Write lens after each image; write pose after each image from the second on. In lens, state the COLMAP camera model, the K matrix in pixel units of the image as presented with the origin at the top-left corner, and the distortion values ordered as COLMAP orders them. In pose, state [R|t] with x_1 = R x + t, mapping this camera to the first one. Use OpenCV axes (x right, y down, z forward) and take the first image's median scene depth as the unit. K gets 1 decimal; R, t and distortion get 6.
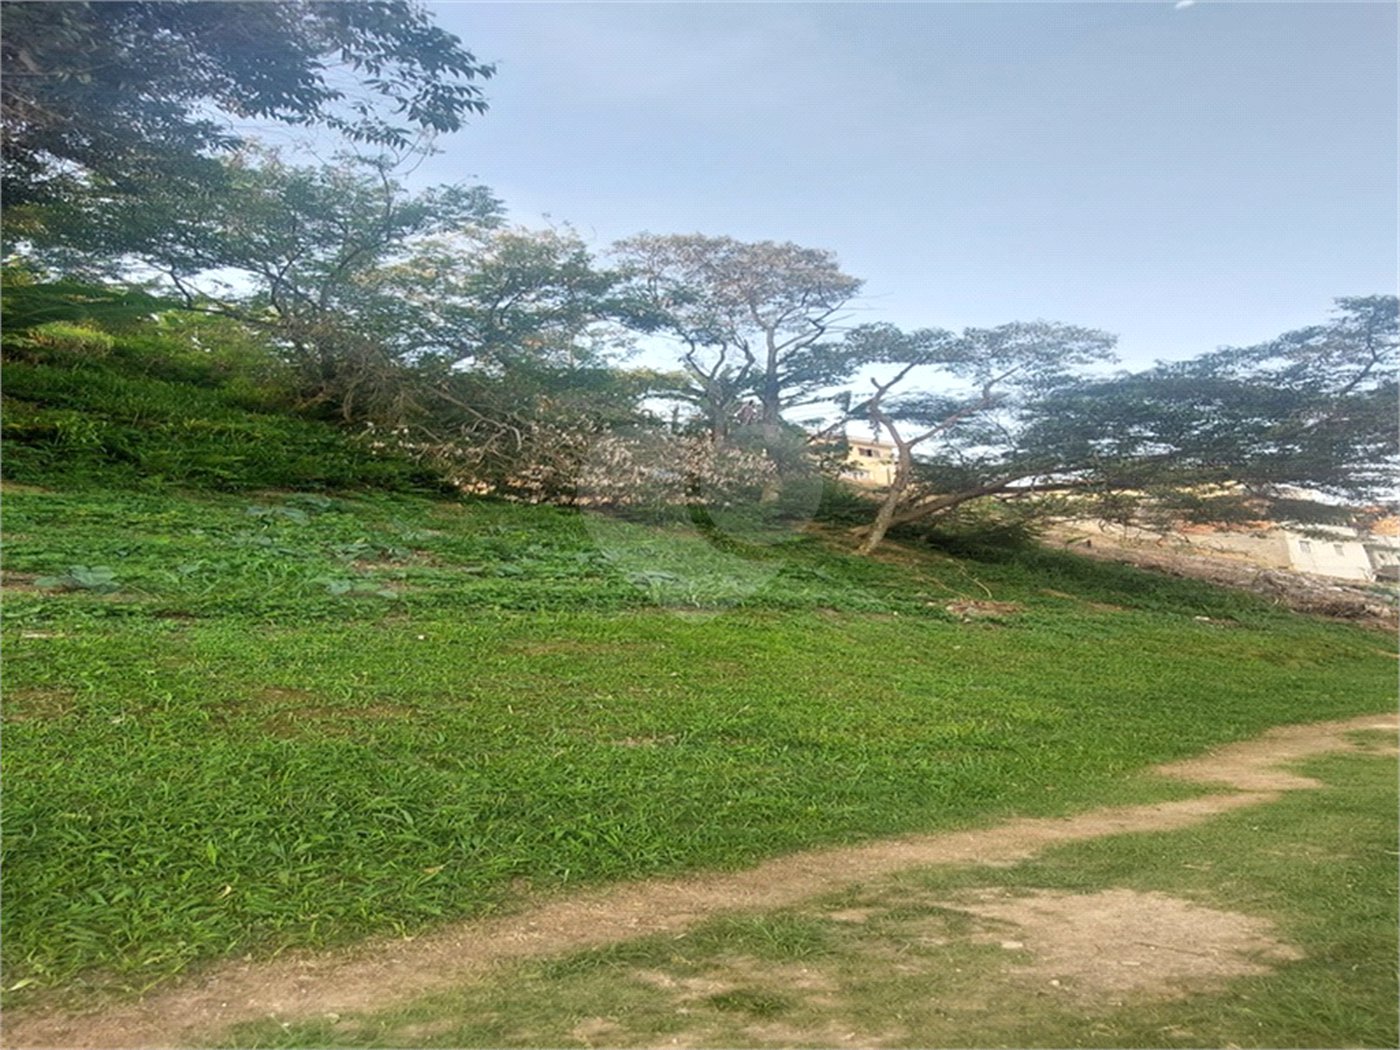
lens RADIAL K [[551.7, 0, 666.2], [0, 551.7, 499.5], [0, 0, 1]] dist [-0.002626, -0.000598]
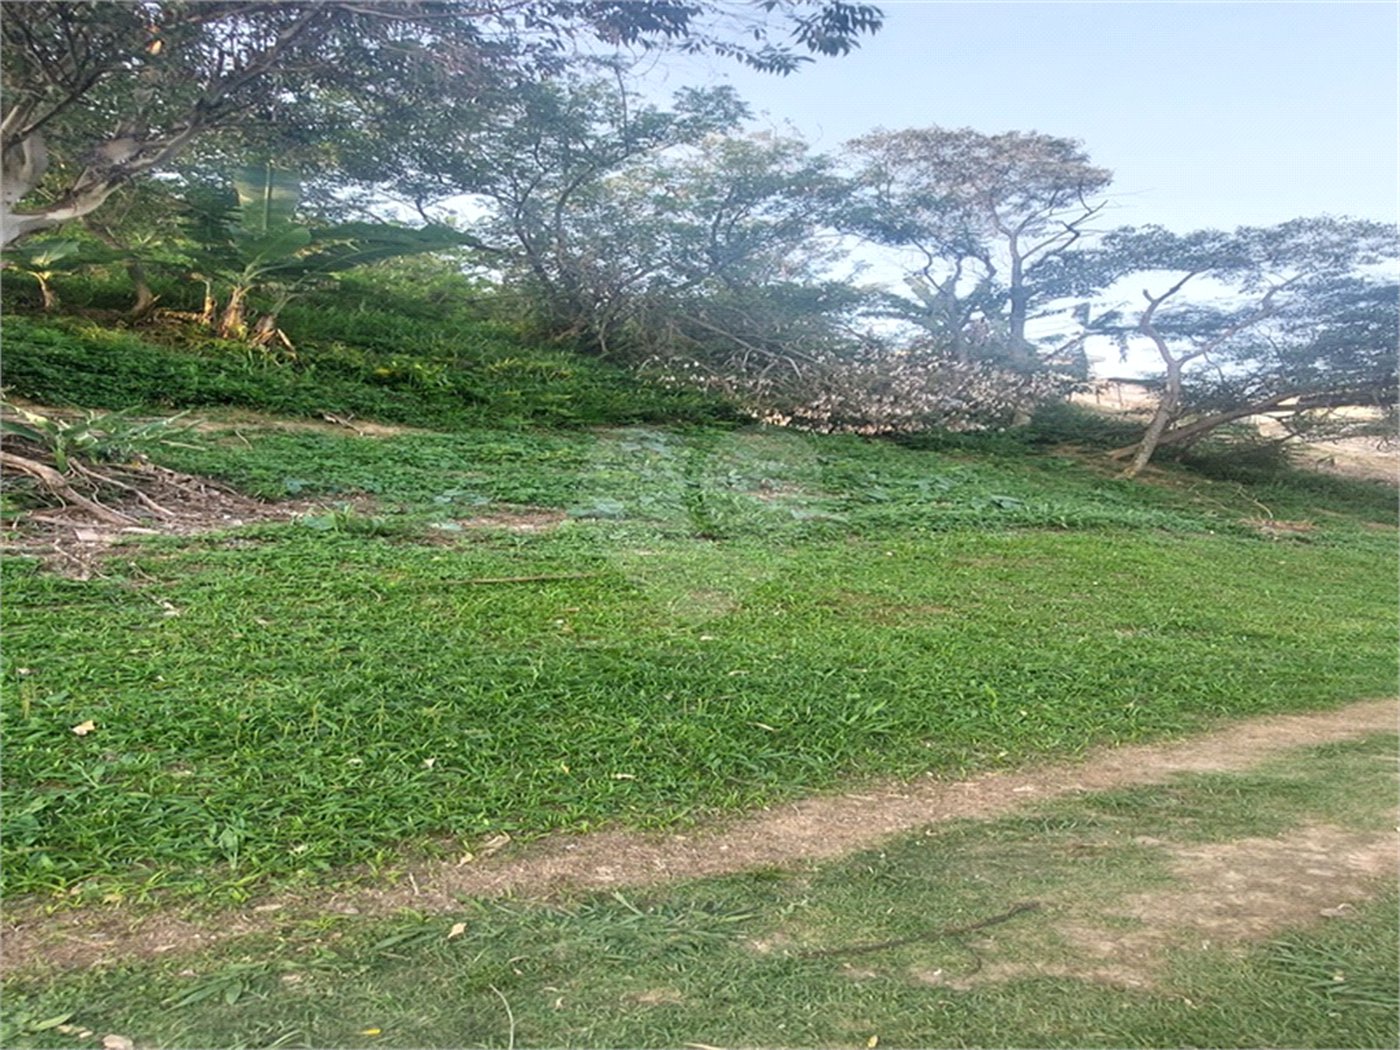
lens RADIAL K [[607.7, 0, 699.9], [0, 607.7, 524.2], [0, 0, 1]] dist [-0.000667, -0.001228]
pose [[0.998632, -0.015856, -0.049833, -0.388113], [0.023740, 0.986533, 0.161830, -0.013894], [0.046595, -0.162791, 0.985560, -0.136450]]
